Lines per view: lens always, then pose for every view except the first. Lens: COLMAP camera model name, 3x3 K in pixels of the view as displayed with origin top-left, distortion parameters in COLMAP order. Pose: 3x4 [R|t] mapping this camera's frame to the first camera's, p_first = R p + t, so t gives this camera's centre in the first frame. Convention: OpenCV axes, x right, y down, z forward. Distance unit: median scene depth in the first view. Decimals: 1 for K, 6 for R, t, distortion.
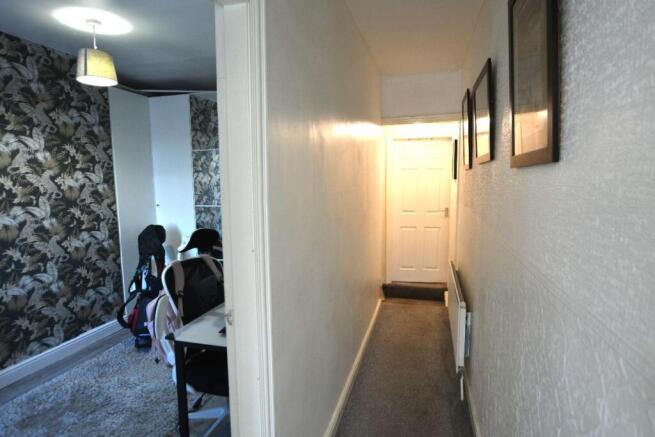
lens RADIAL K [[365.0, 0, 326.8], [0, 365.0, 222.1], [0, 0, 1]] dist [-0.021243, 0.000497]
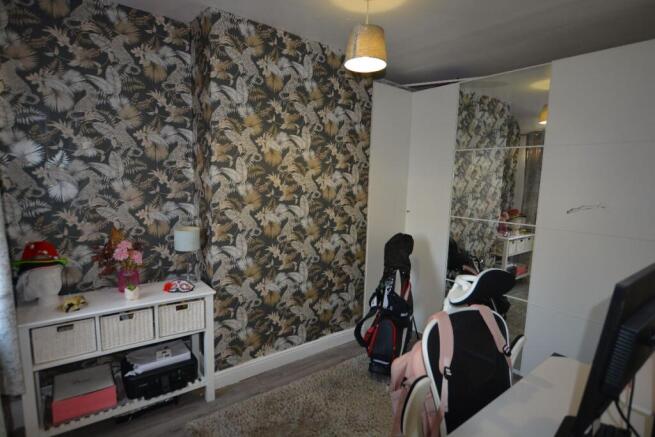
lens RADIAL K [[365.0, 0, 326.8], [0, 365.0, 222.1], [0, 0, 1]] dist [-0.021243, 0.000497]
pose [[0.803939, 0.104140, -0.585522, -0.127413], [-0.109743, 0.993619, 0.026044, -0.029005], [0.584498, 0.043319, 0.810238, 0.202907]]
